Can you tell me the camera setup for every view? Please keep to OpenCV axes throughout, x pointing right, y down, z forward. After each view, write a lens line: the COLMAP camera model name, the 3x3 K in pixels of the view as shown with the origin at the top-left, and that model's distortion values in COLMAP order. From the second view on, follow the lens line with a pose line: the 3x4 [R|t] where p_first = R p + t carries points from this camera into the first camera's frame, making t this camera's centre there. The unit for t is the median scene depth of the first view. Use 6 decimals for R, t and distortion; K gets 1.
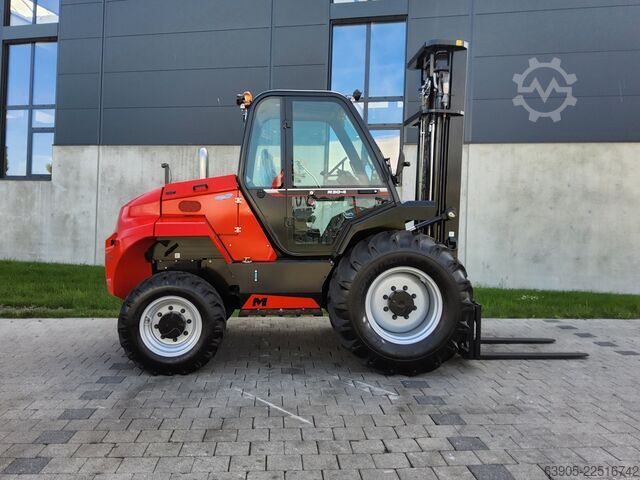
lens RADIAL K [[533.0, 0, 303.0], [0, 533.0, 215.9], [0, 0, 1]] dist [0.058497, -0.094685]
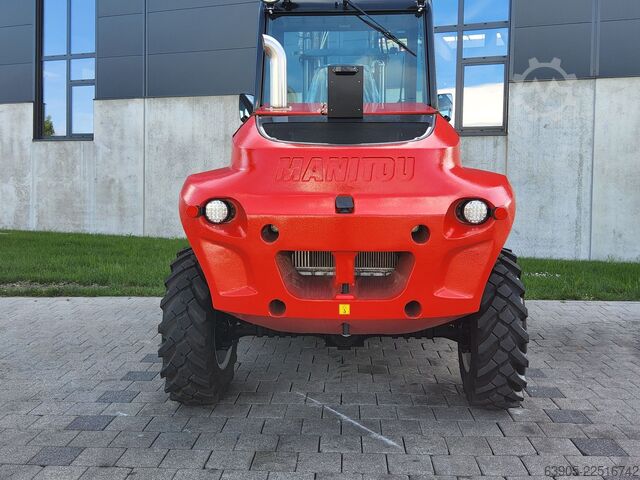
lens RADIAL K [[614.7, 0, 310.9], [0, 614.7, 204.6], [0, 0, 1]] dist [0.090863, -0.167965]
pose [[0.993384, -0.010430, -0.114364, -0.002661], [0.014924, 0.999146, 0.038518, 0.015542], [0.113864, -0.039970, 0.992692, 0.089778]]
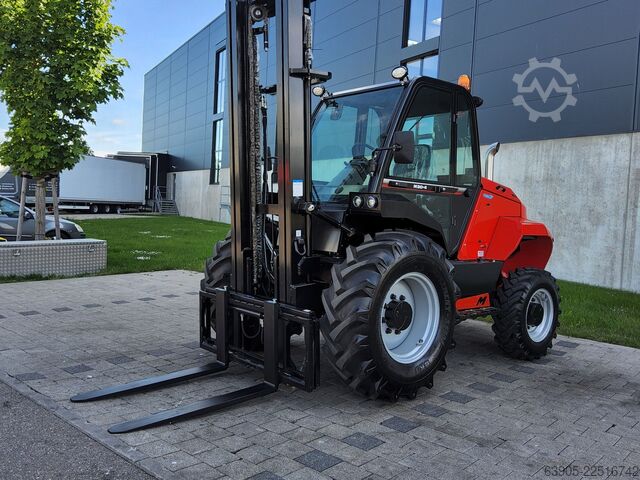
lens RADIAL K [[536.3, 0, 302.6], [0, 536.3, 224.4], [0, 0, 1]] dist [0.066067, -0.111363]
pose [[0.701011, 0.034038, -0.712338, 0.422149], [-0.022125, 0.999418, 0.025983, -0.000936], [0.712807, -0.002454, 0.701356, 0.099570]]
